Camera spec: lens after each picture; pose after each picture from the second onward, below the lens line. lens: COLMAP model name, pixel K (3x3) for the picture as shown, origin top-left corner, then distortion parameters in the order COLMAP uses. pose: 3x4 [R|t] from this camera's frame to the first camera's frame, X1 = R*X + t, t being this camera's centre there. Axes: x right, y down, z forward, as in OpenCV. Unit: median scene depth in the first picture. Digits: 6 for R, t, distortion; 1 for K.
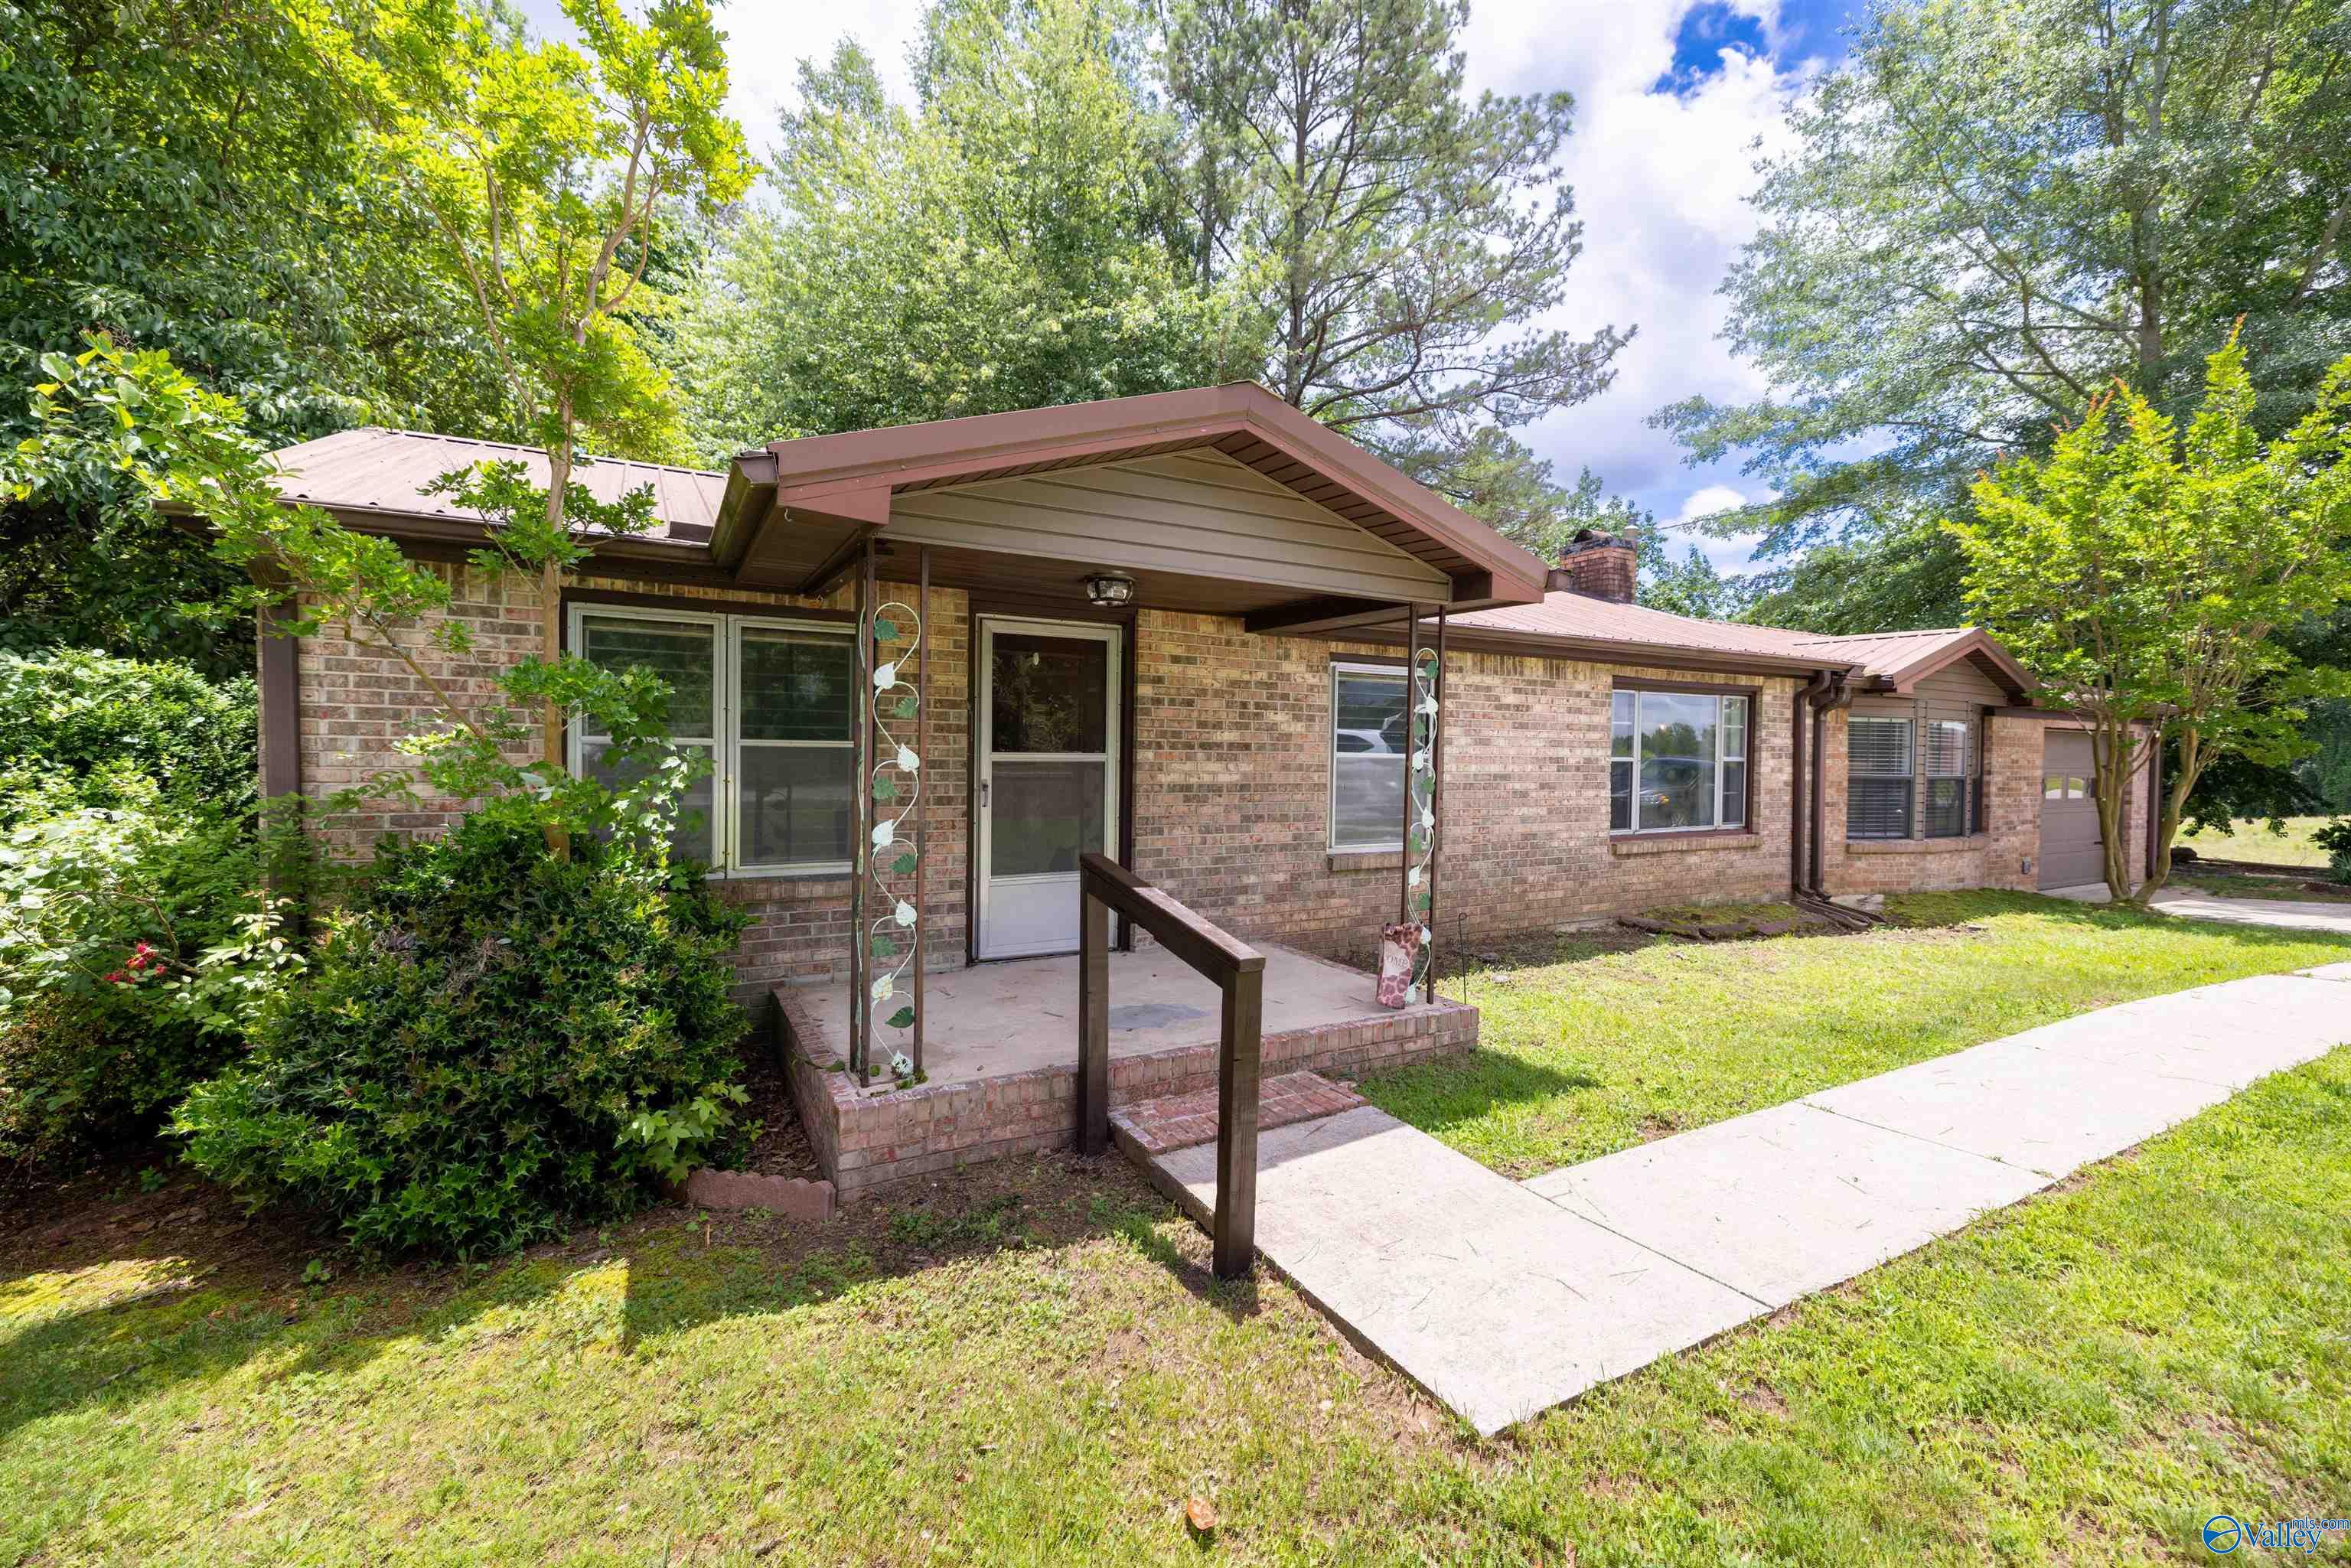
lens RADIAL K [[986.3, 0, 1171.7], [0, 986.3, 774.0], [0, 0, 1]] dist [-0.000159, -0.001431]
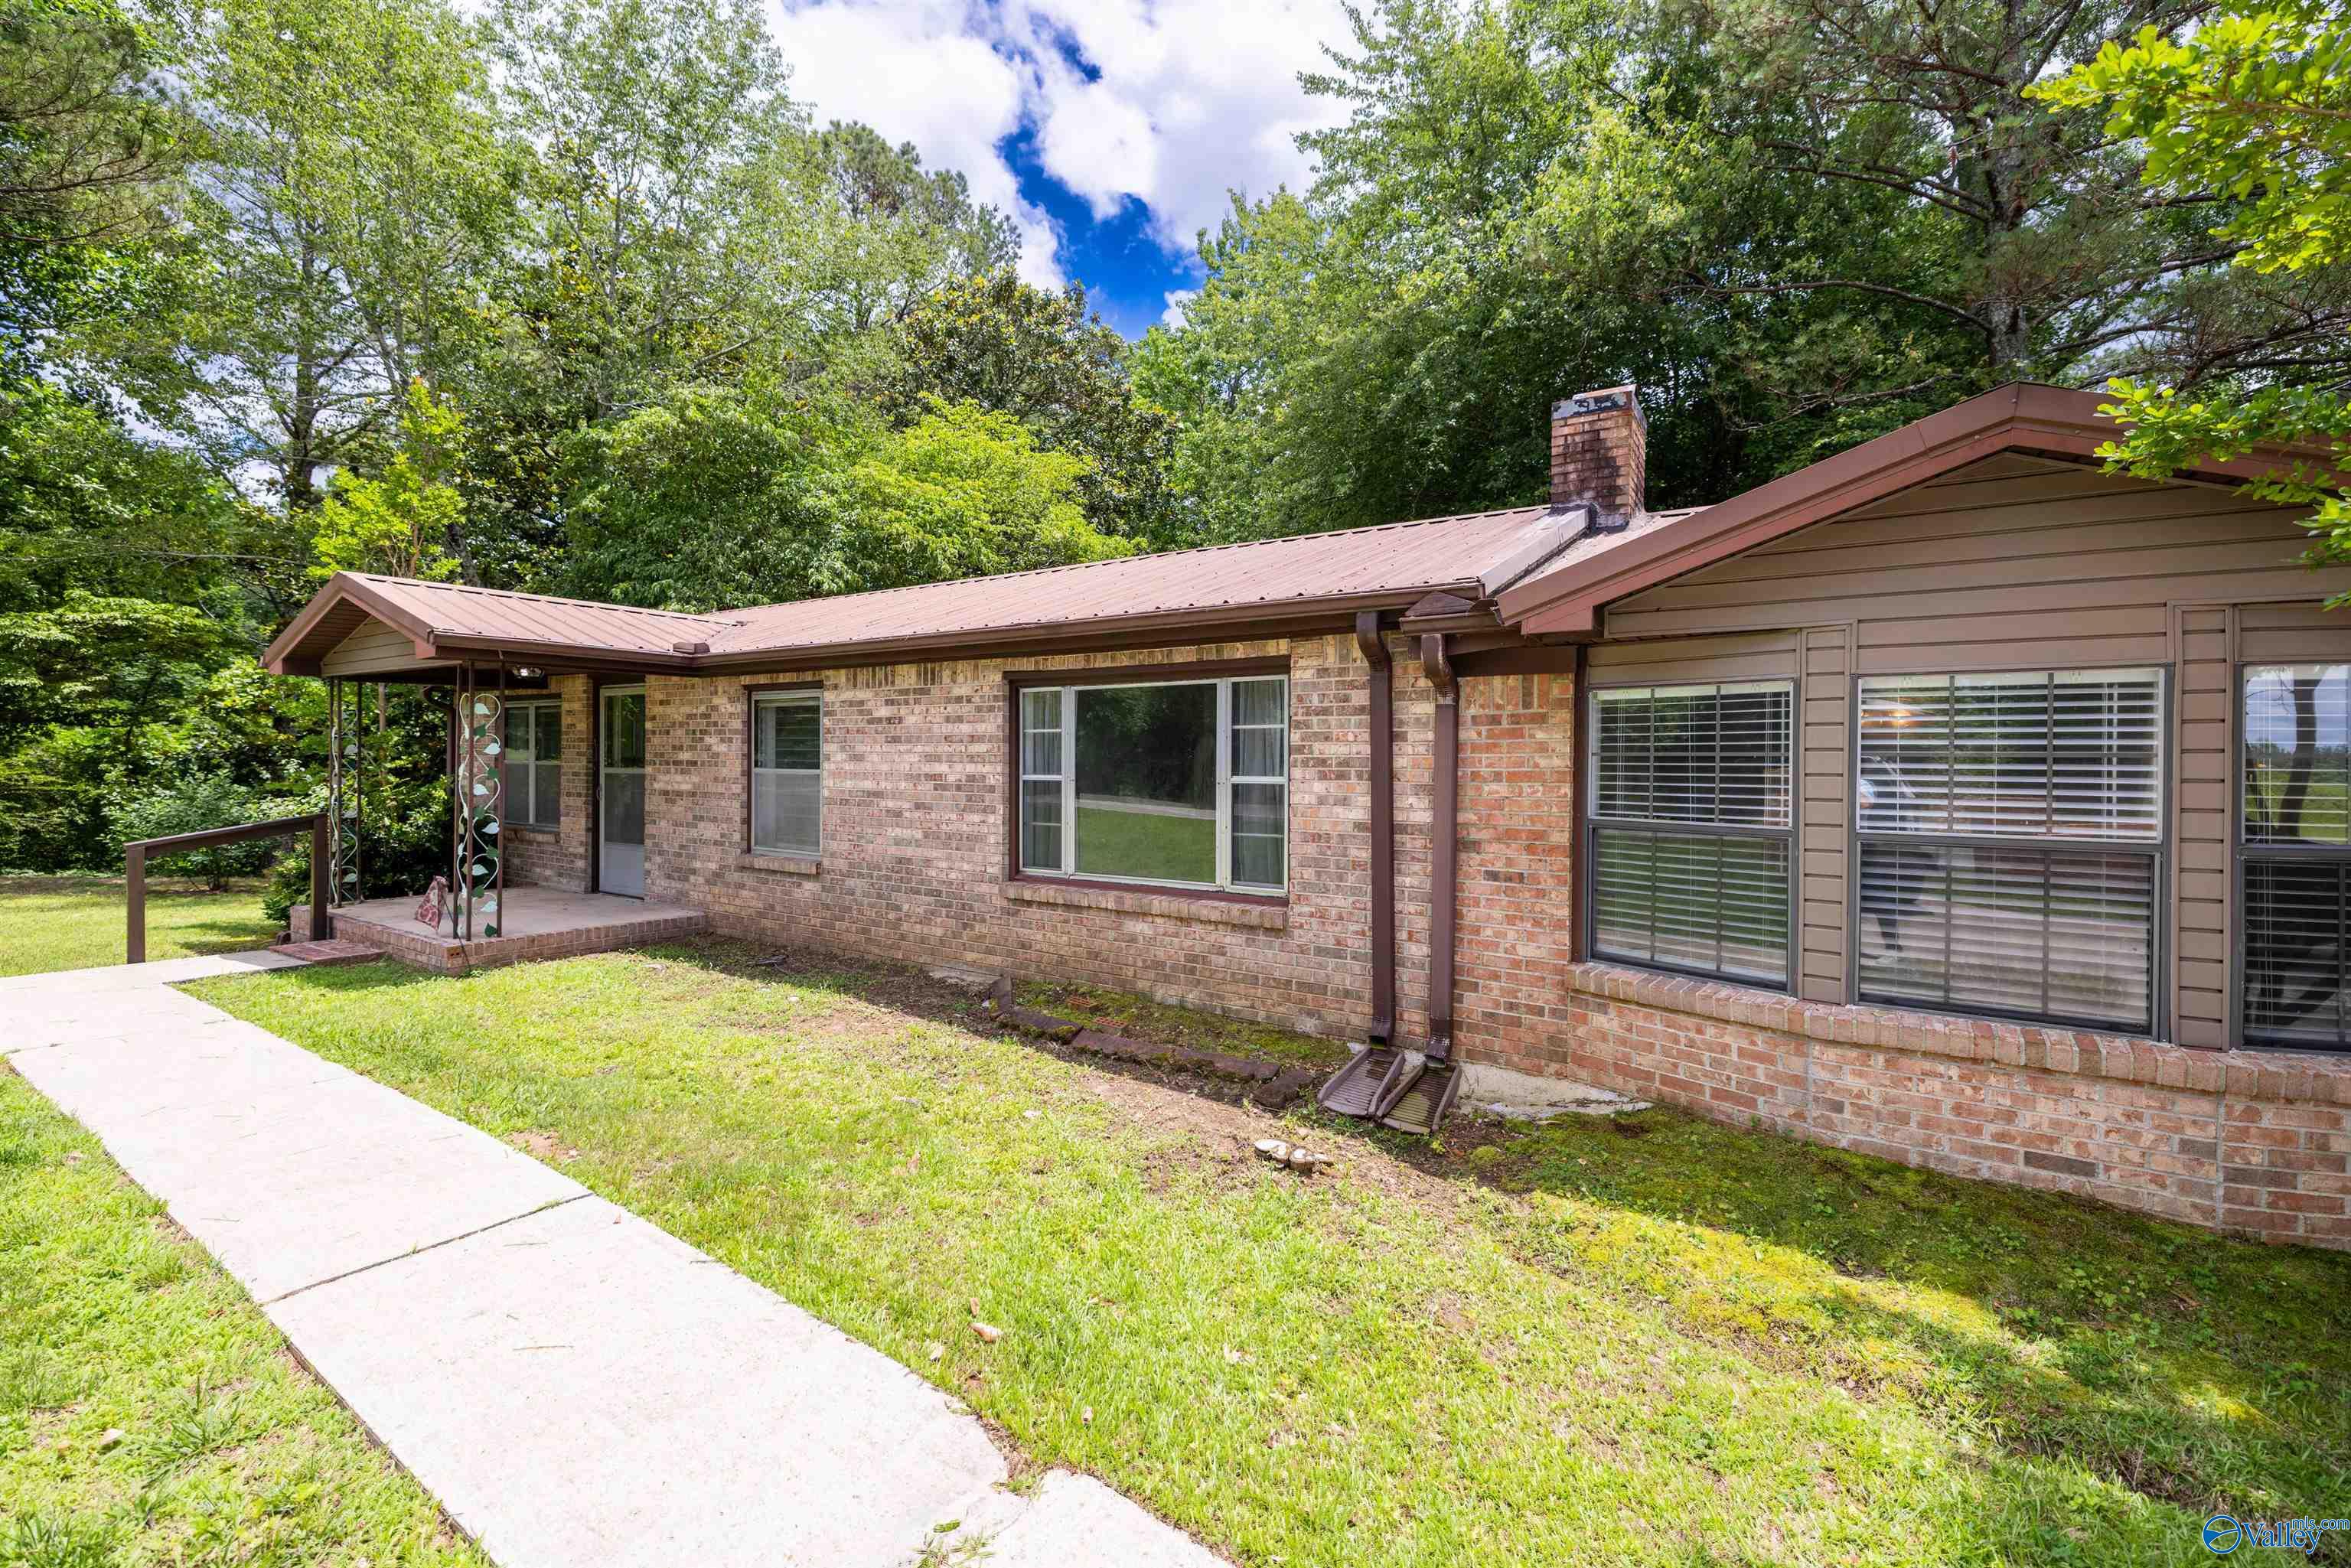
lens RADIAL K [[986.3, 0, 1176.1], [0, 986.3, 768.6], [0, 0, 1]] dist [-0.000159, -0.001431]
pose [[0.462634, -0.001786, -0.886547, 1.605956], [-0.024507, 0.999590, -0.014802, -0.017667], [0.886210, 0.028575, 0.462401, 0.996289]]
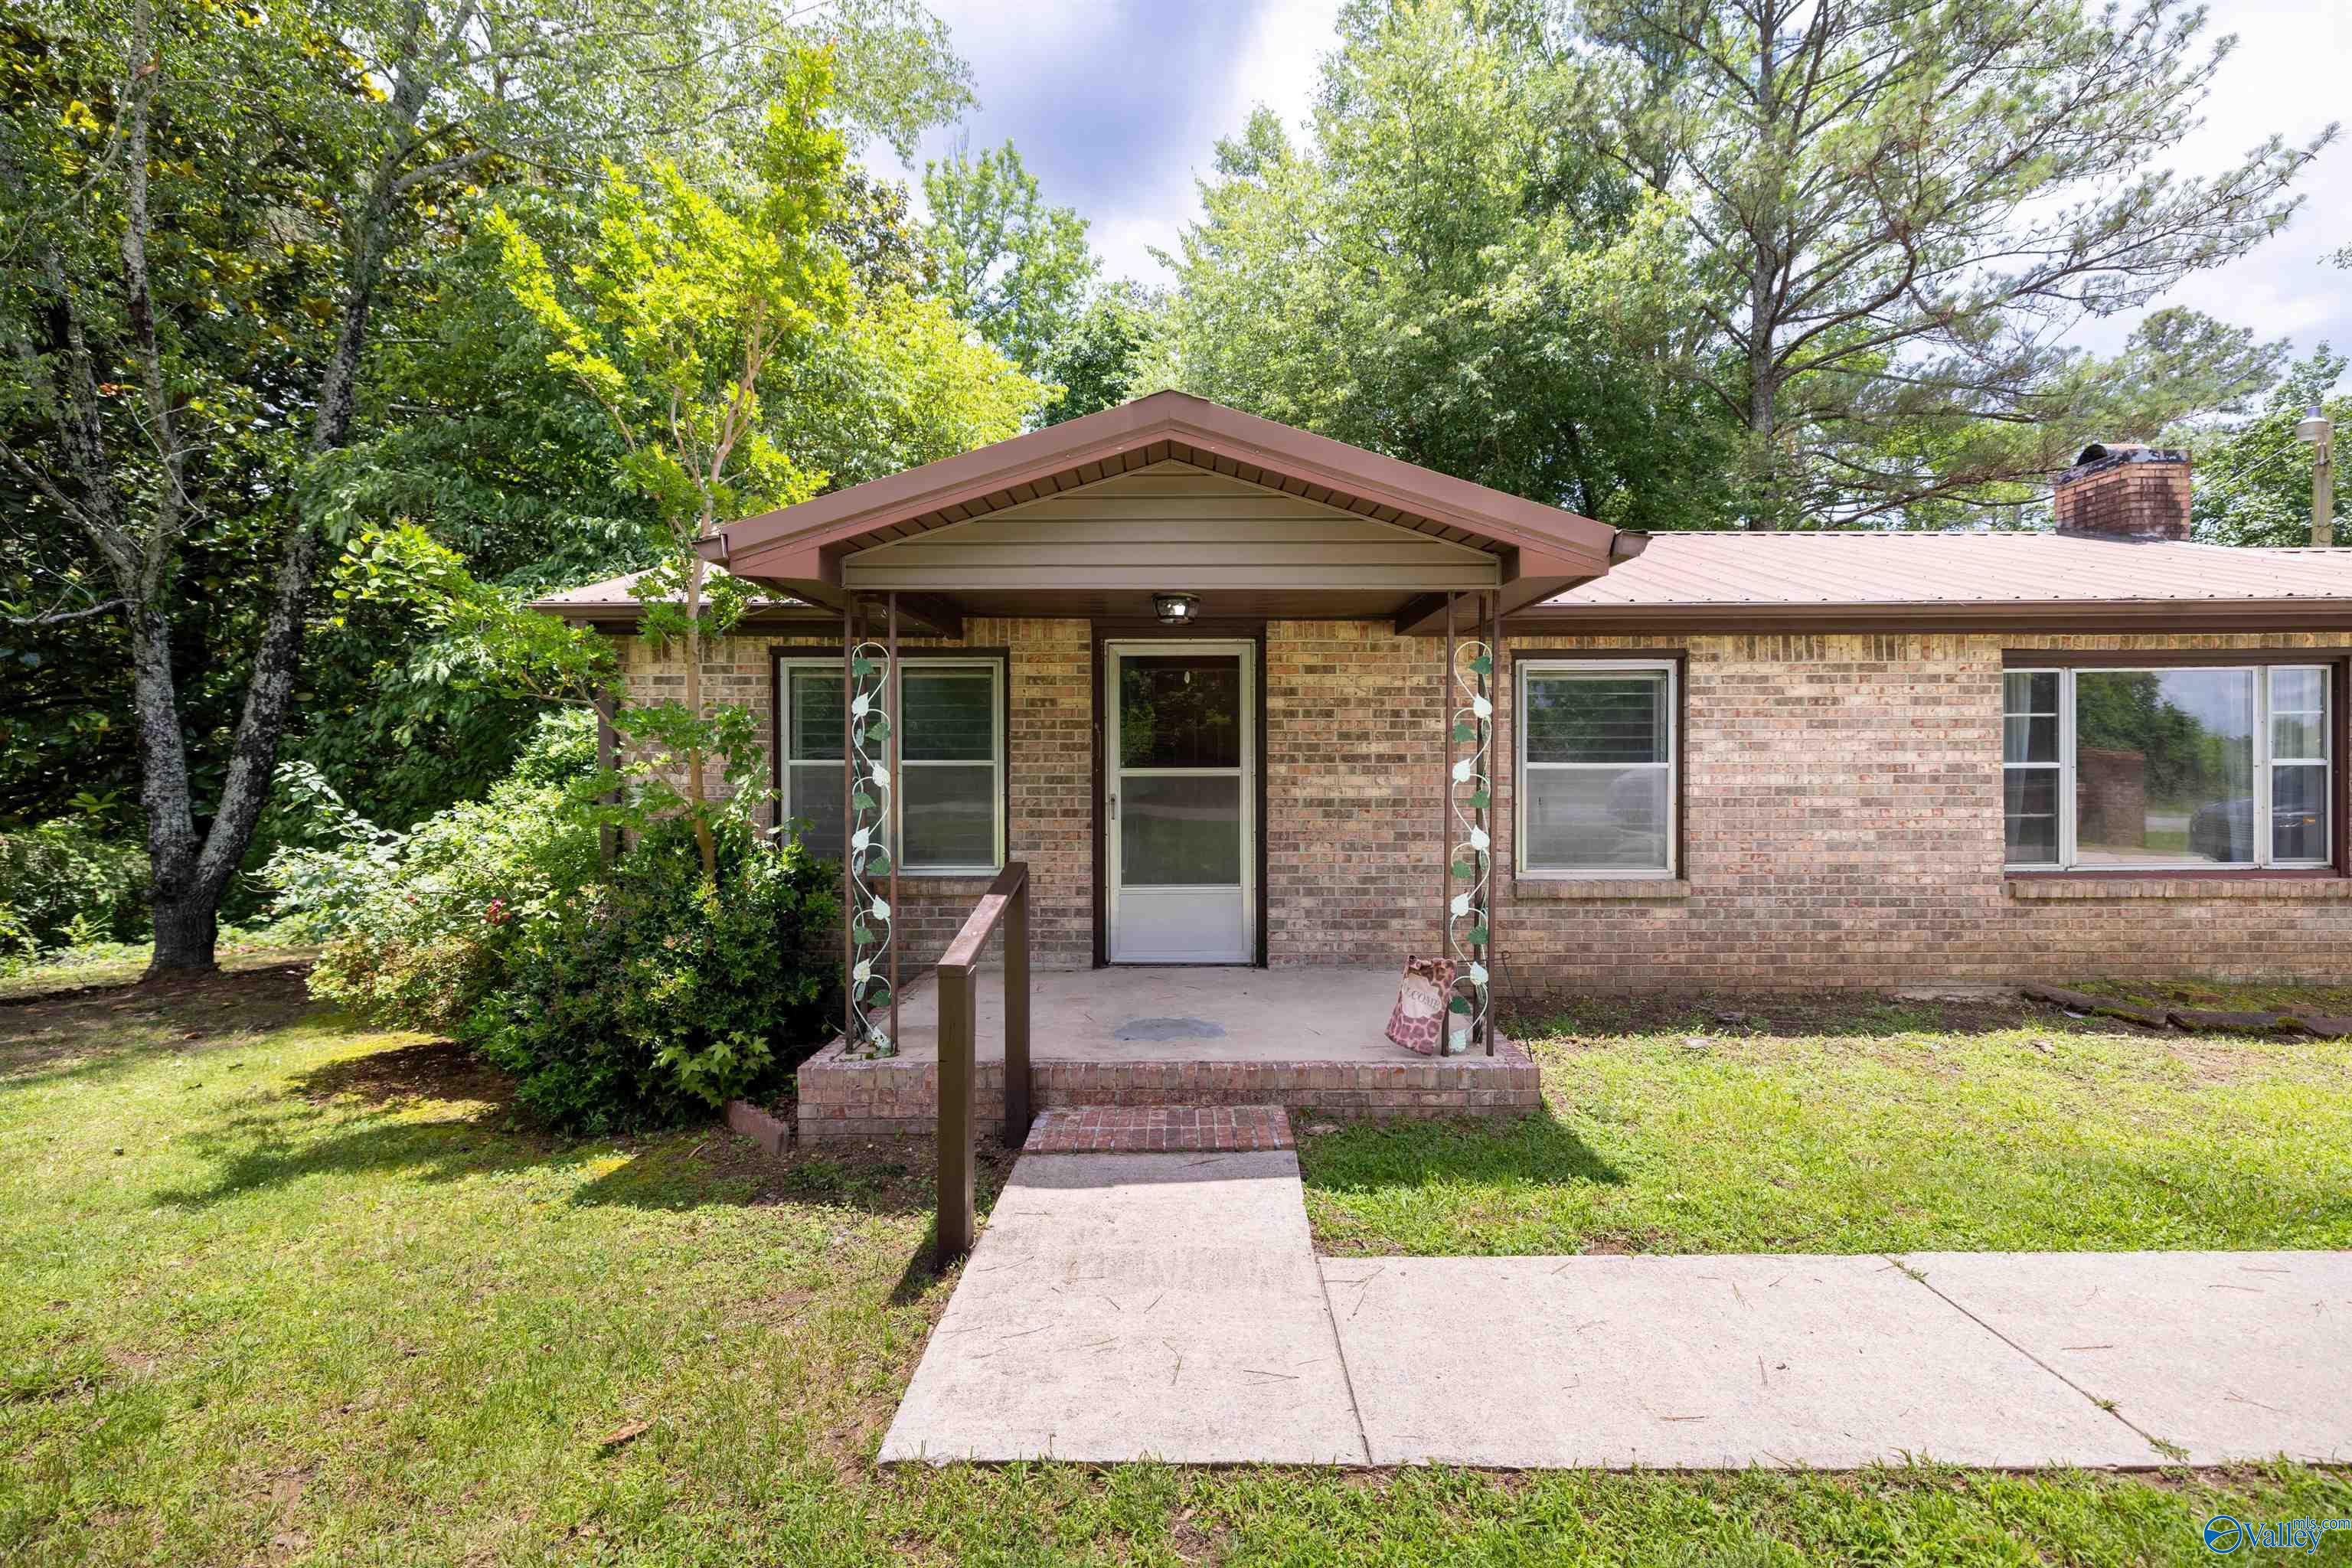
lens RADIAL K [[986.7, 0, 1177.6], [0, 986.7, 769.3], [0, 0, 1]] dist [-0.000159, -0.001431]
pose [[0.868806, -0.013021, -0.494982, 0.365940], [0.002863, 0.999770, -0.021275, 0.001869], [0.495145, 0.017067, 0.868643, 0.096454]]
